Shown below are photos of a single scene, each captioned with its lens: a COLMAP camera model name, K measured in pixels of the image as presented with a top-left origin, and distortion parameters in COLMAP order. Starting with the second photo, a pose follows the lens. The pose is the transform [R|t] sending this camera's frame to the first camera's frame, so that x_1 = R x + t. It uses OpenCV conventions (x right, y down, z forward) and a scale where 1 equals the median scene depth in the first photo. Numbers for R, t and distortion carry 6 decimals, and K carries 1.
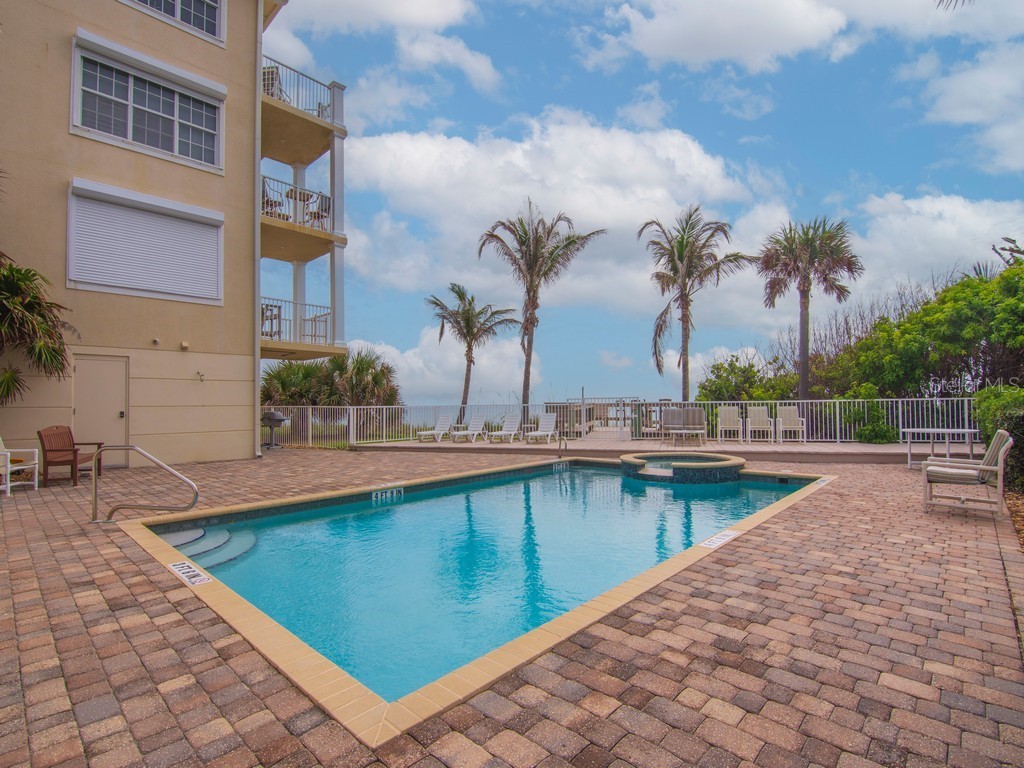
lens RADIAL K [[493.6, 0, 509.2], [0, 493.6, 383.1], [0, 0, 1]] dist [-0.022021, -0.000682]
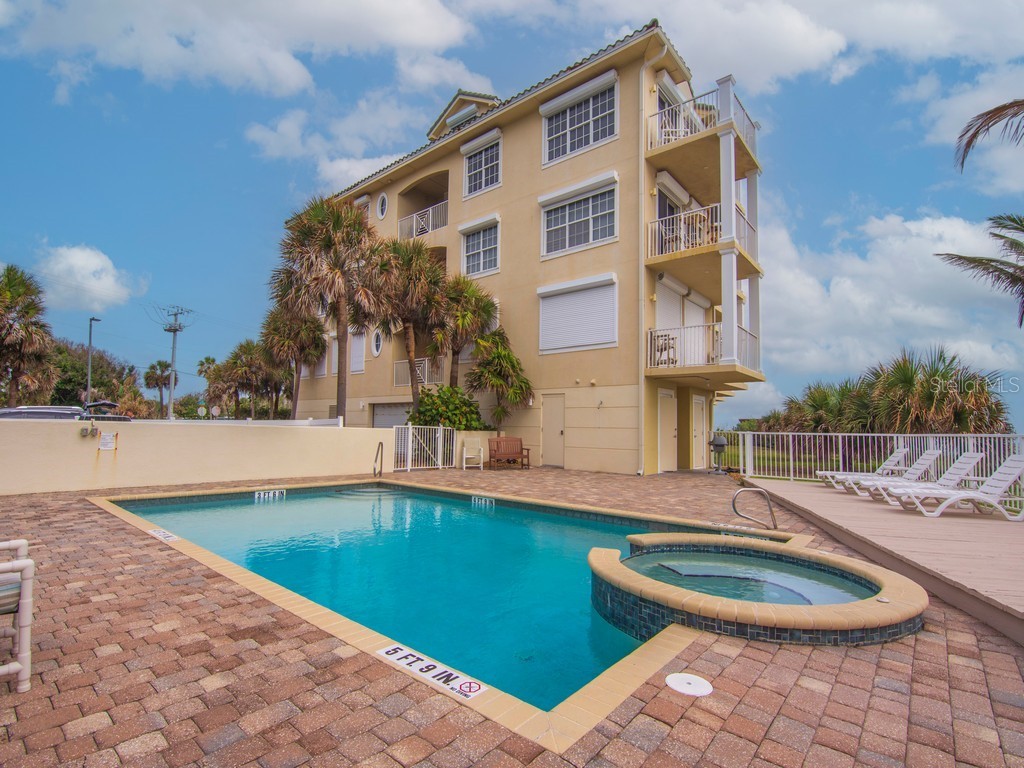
lens RADIAL K [[493.6, 0, 509.0], [0, 493.6, 393.9], [0, 0, 1]] dist [-0.022021, -0.000682]
pose [[0.043908, -0.057661, -0.997370, 0.705622], [0.022323, 0.998140, -0.056723, 0.028100], [0.998786, -0.019774, 0.045114, 0.754909]]
